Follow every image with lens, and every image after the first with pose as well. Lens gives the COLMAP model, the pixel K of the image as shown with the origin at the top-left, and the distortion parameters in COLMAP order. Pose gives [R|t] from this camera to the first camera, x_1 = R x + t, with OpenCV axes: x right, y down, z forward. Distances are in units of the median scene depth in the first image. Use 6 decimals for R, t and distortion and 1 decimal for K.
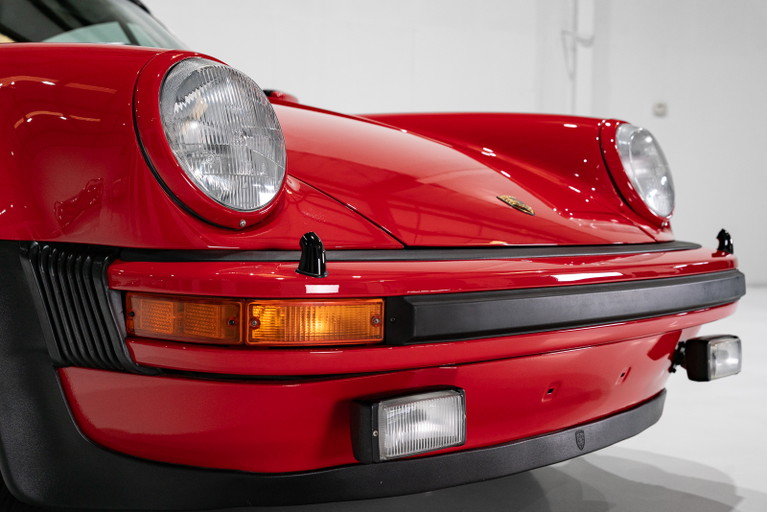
lens RADIAL K [[1127.3, 0, 384.9], [0, 1127.3, 258.3], [0, 0, 1]] dist [0.008142, 0.000000]
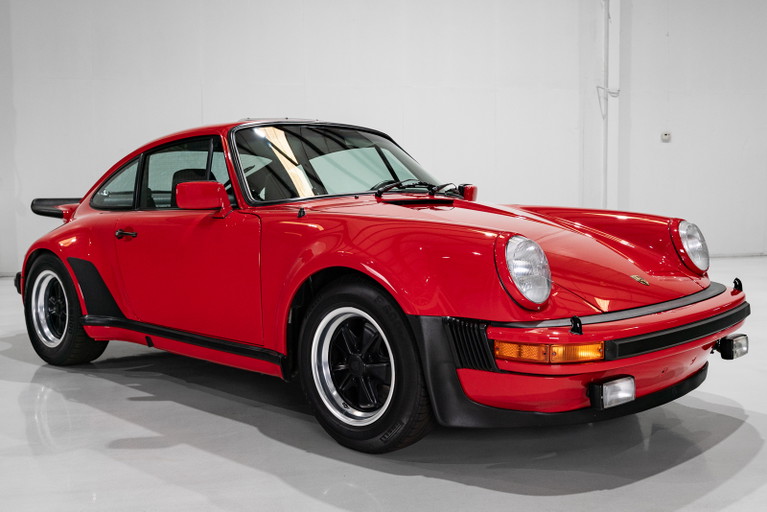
lens RADIAL K [[829.4, 0, 384.5], [0, 829.4, 259.6], [0, 0, 1]] dist [0.006848, 0.000000]
pose [[0.997030, -0.021938, -0.073825, -0.206554], [0.025019, 0.998843, 0.041069, -0.137401], [0.072838, -0.042794, 0.996425, -0.482395]]
